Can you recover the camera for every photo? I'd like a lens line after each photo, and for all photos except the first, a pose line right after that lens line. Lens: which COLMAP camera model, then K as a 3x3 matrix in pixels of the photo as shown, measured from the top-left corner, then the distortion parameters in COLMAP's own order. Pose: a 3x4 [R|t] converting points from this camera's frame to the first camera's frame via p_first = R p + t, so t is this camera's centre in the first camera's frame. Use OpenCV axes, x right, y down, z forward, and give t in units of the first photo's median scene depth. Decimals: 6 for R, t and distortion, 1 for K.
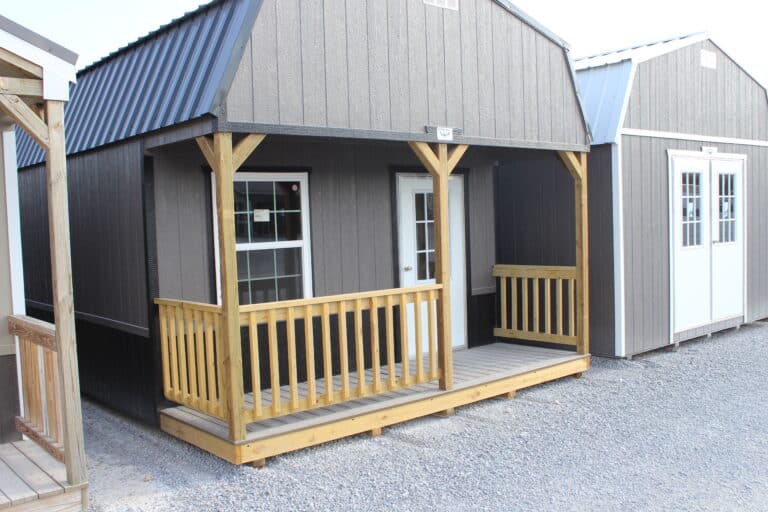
lens RADIAL K [[757.0, 0, 384.0], [0, 757.0, 256.0], [0, 0, 1]] dist [-0.082631, 0.001260]
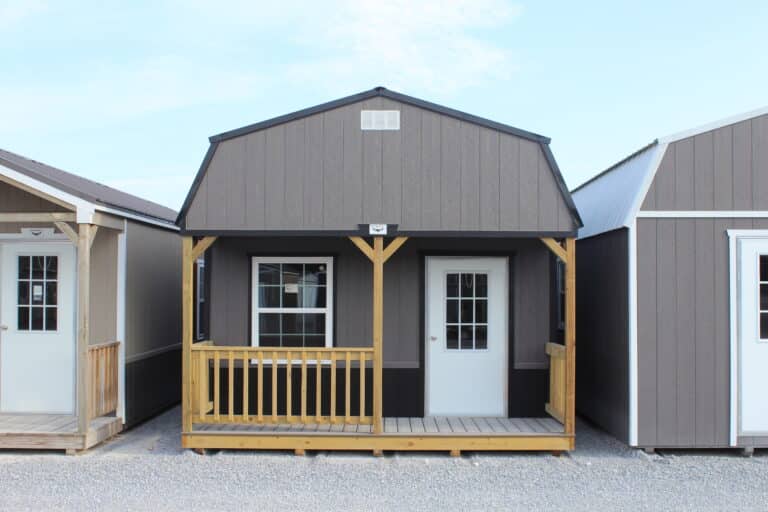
lens RADIAL K [[896.8, 0, 384.0], [0, 896.8, 256.0], [0, 0, 1]] dist [-0.069070, 0.020795]
pose [[0.750882, 0.010909, -0.660346, 0.999054], [-0.063528, 0.996420, -0.055777, -0.030986], [0.657374, 0.083832, 0.748887, -0.108806]]
